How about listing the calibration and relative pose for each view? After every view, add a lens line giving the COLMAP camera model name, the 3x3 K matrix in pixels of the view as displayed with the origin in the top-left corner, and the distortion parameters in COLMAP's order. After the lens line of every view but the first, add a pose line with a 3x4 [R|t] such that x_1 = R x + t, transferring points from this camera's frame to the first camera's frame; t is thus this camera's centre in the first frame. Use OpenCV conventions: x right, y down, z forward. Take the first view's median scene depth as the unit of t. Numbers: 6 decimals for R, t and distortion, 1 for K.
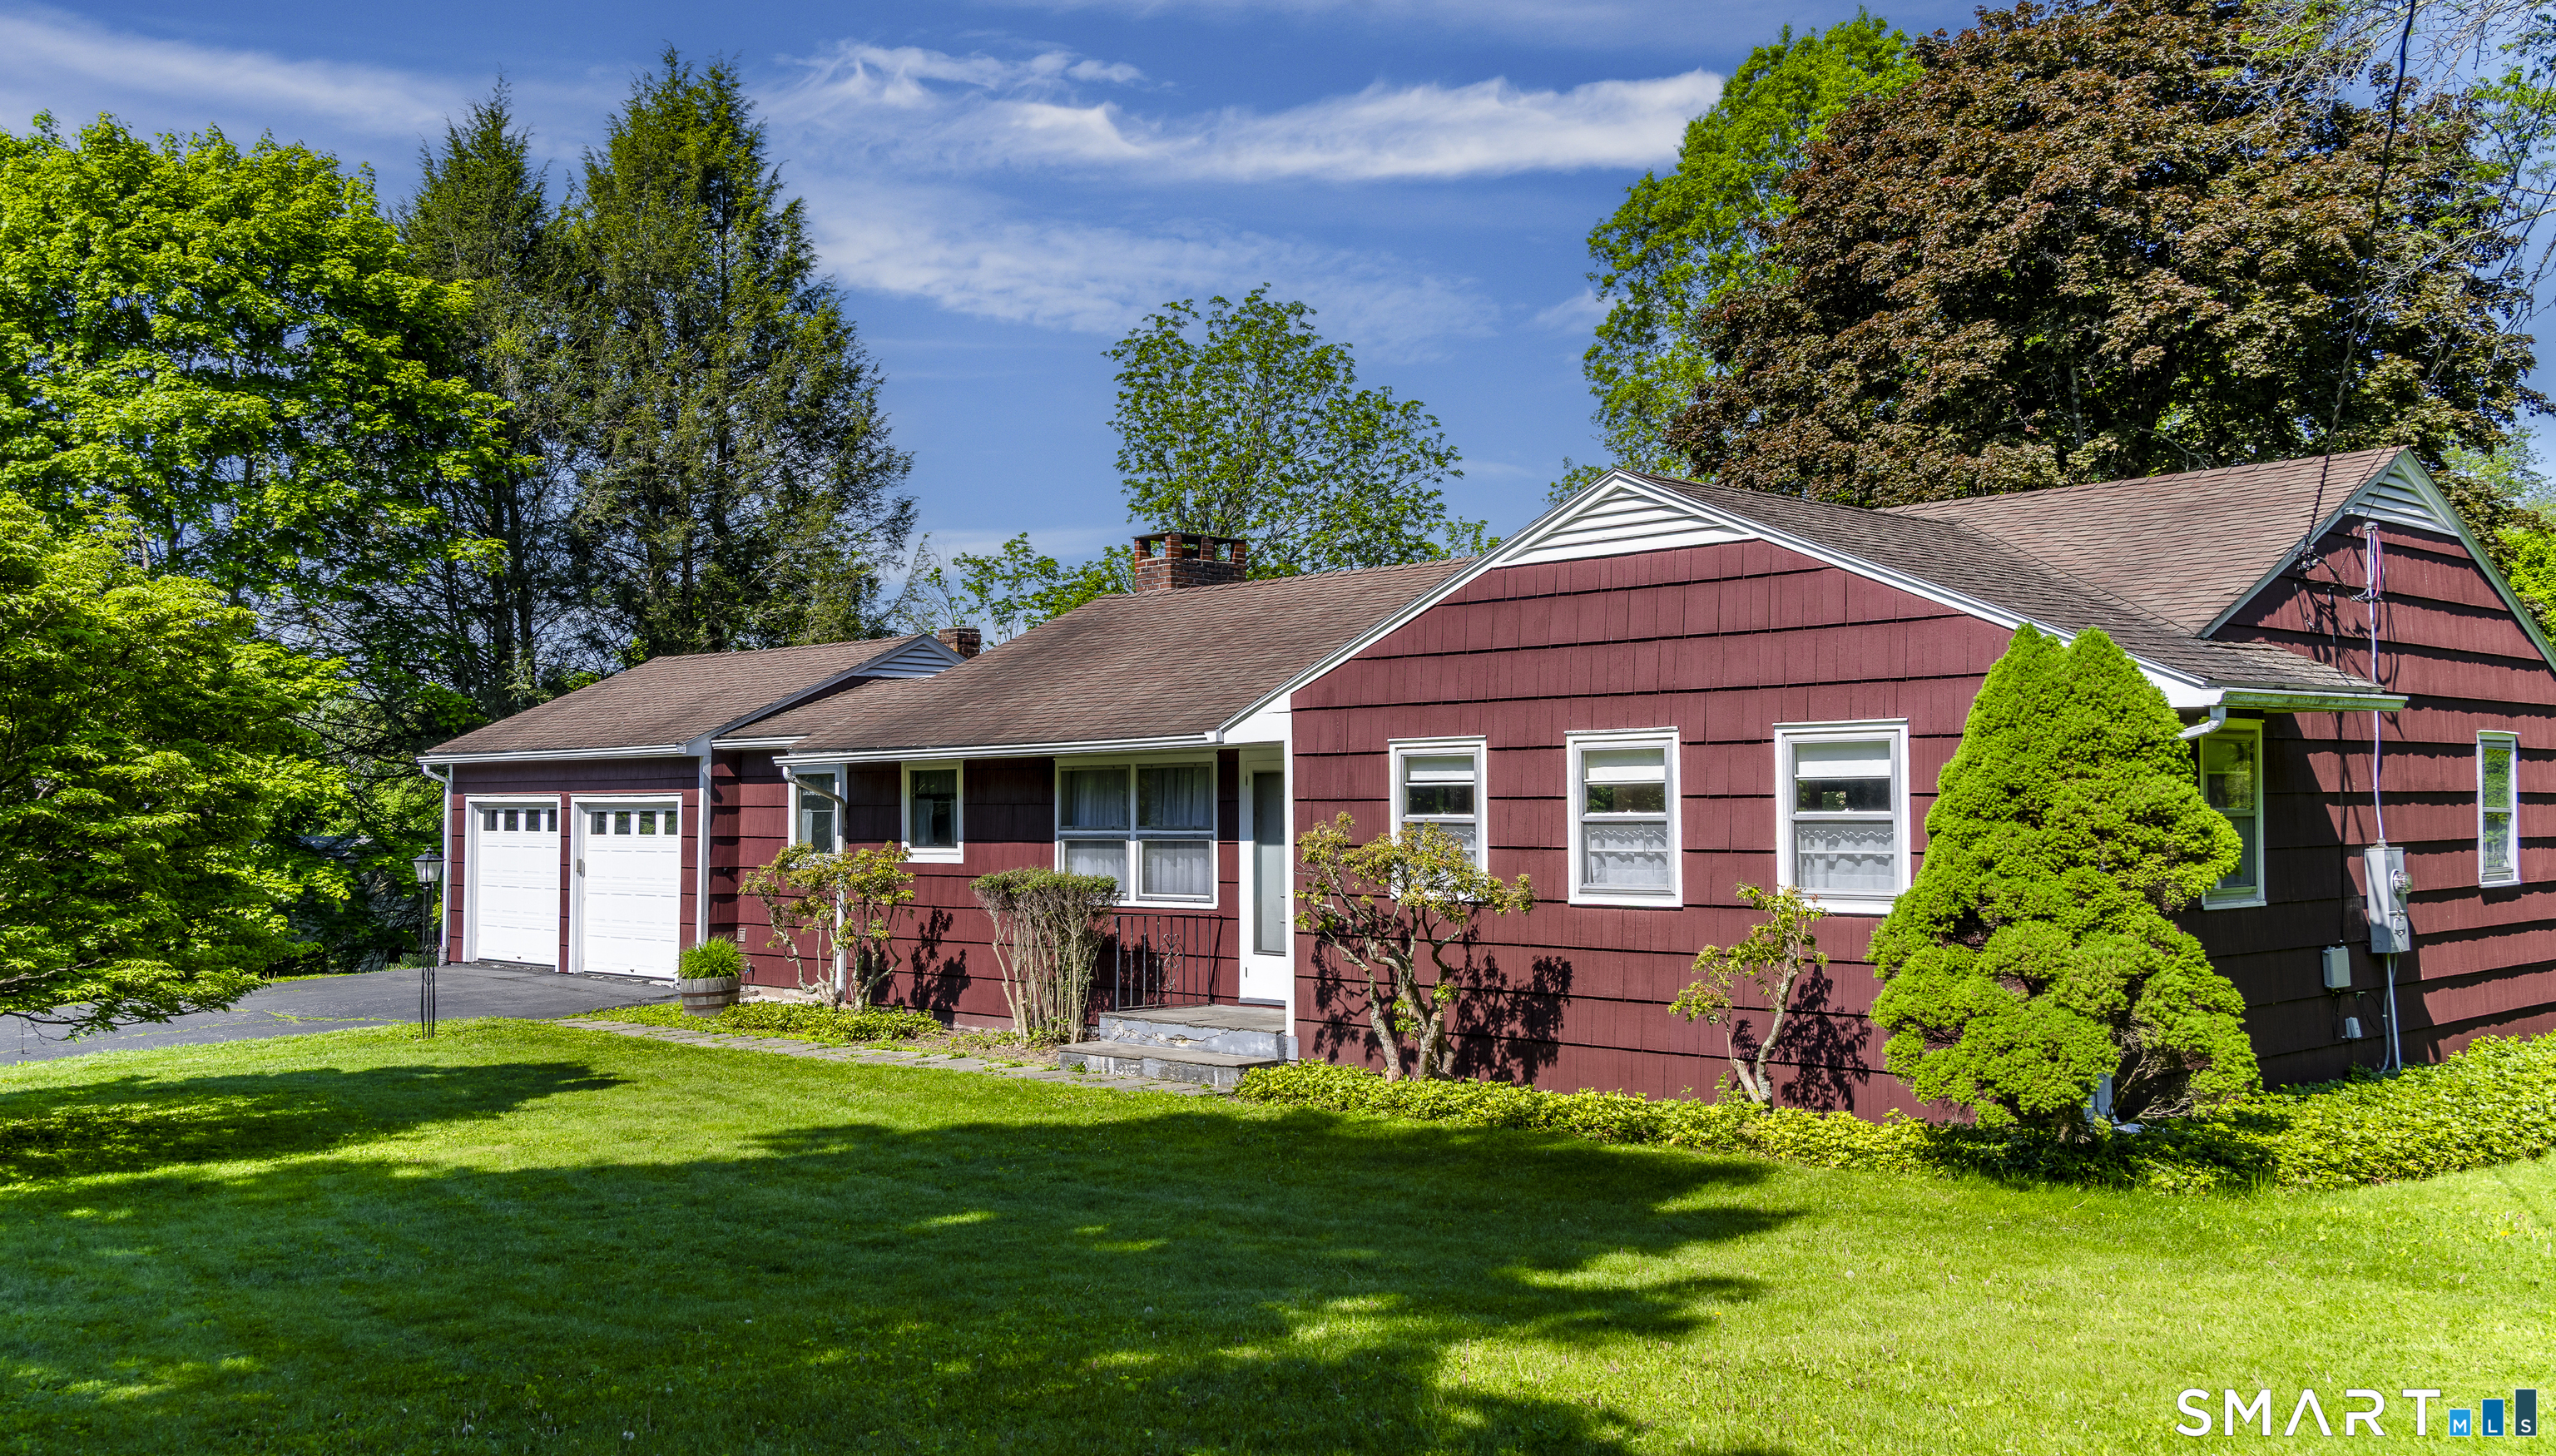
lens RADIAL K [[2334.5, 0, 1271.8], [0, 2334.5, 719.0], [0, 0, 1]] dist [0.032358, 0.000000]
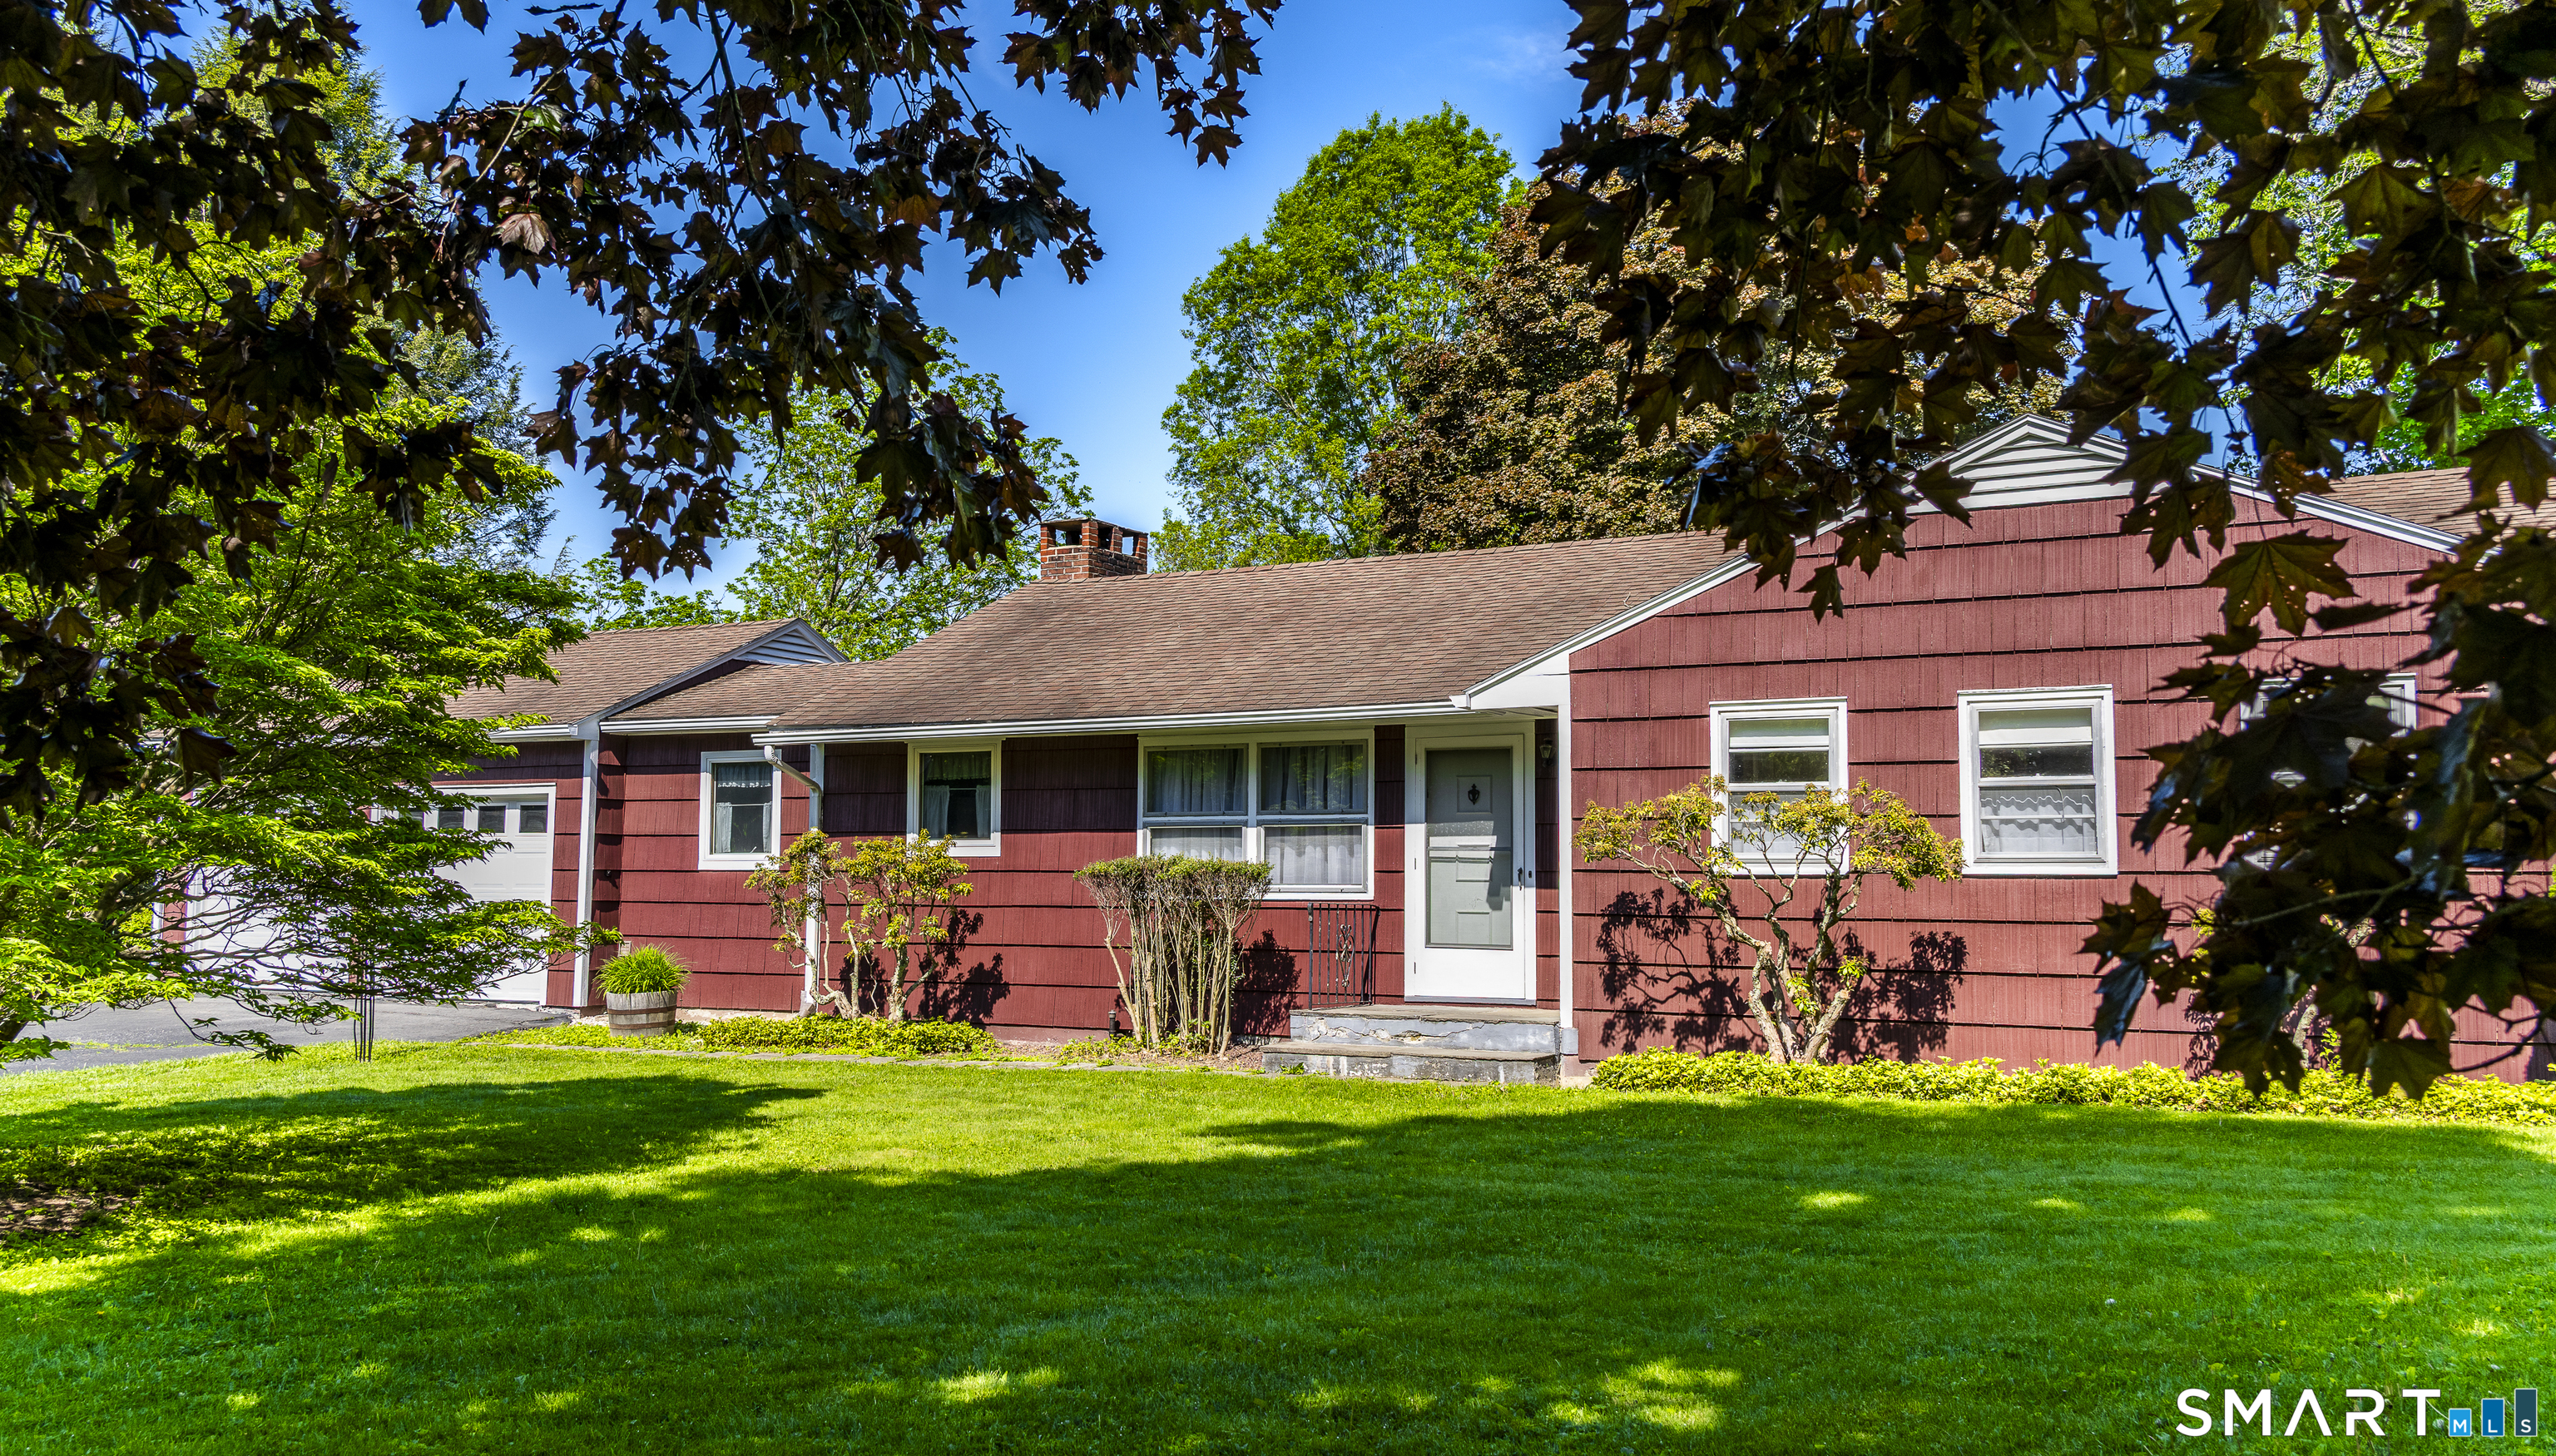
lens RADIAL K [[2218.0, 0, 1283.7], [0, 2218.0, 737.2], [0, 0, 1]] dist [0.058806, 0.004722]
pose [[0.953531, 0.027634, 0.300024, -0.296932], [-0.019600, 0.999365, -0.029755, 0.041269], [-0.300655, 0.022492, 0.953468, 0.167534]]
